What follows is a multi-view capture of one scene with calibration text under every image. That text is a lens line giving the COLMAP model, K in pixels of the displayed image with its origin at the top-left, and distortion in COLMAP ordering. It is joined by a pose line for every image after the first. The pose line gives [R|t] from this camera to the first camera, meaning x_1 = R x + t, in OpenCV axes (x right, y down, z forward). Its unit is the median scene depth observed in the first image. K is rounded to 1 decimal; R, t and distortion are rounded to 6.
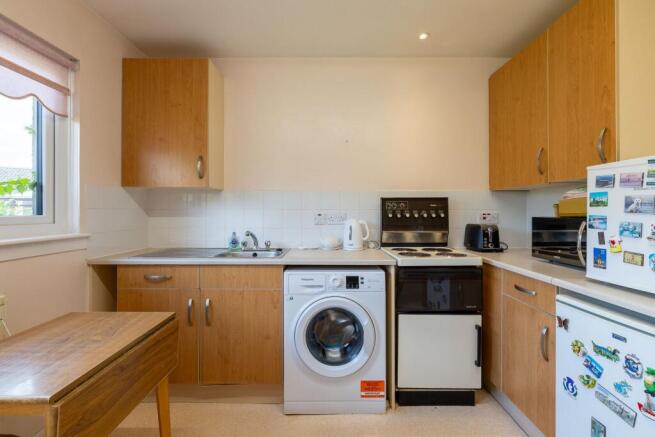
lens RADIAL K [[295.5, 0, 327.1], [0, 295.5, 210.0], [0, 0, 1]] dist [0.000087, 0.000354]
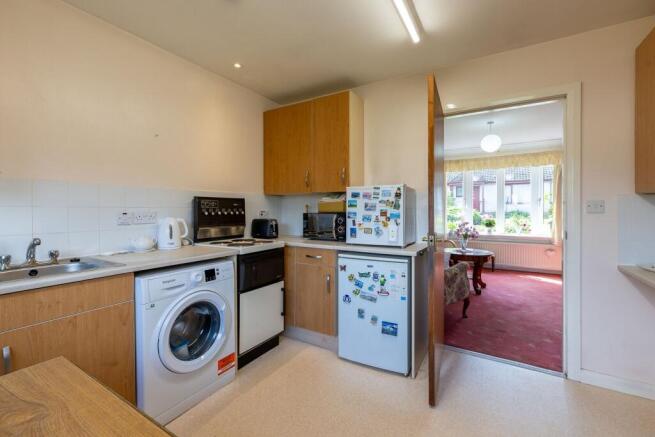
lens RADIAL K [[286.1, 0, 318.9], [0, 286.1, 210.3], [0, 0, 1]] dist [-0.001198, 0.000277]
pose [[0.529353, -0.002923, 0.848396, -0.585411], [-0.004829, 0.999967, 0.006458, -0.001895], [-0.848388, -0.007516, 0.529322, 0.104647]]
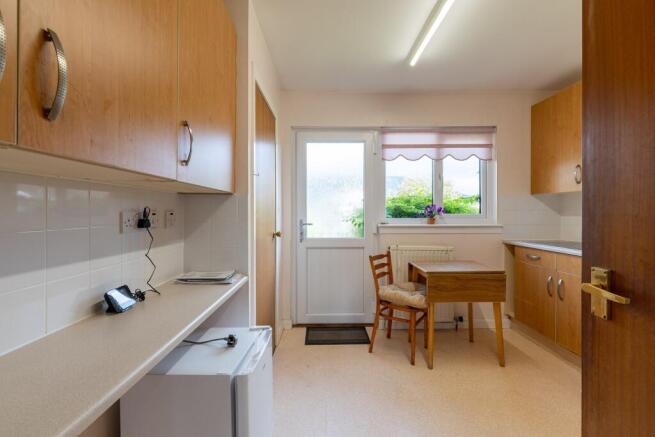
lens RADIAL K [[286.1, 0, 318.9], [0, 286.1, 210.3], [0, 0, 1]] dist [-0.001198, 0.000277]
pose [[-0.015908, -0.006438, -0.999853, 0.990284], [0.006591, 0.999957, -0.006544, 0.000879], [0.999852, -0.006694, -0.015865, -0.039731]]
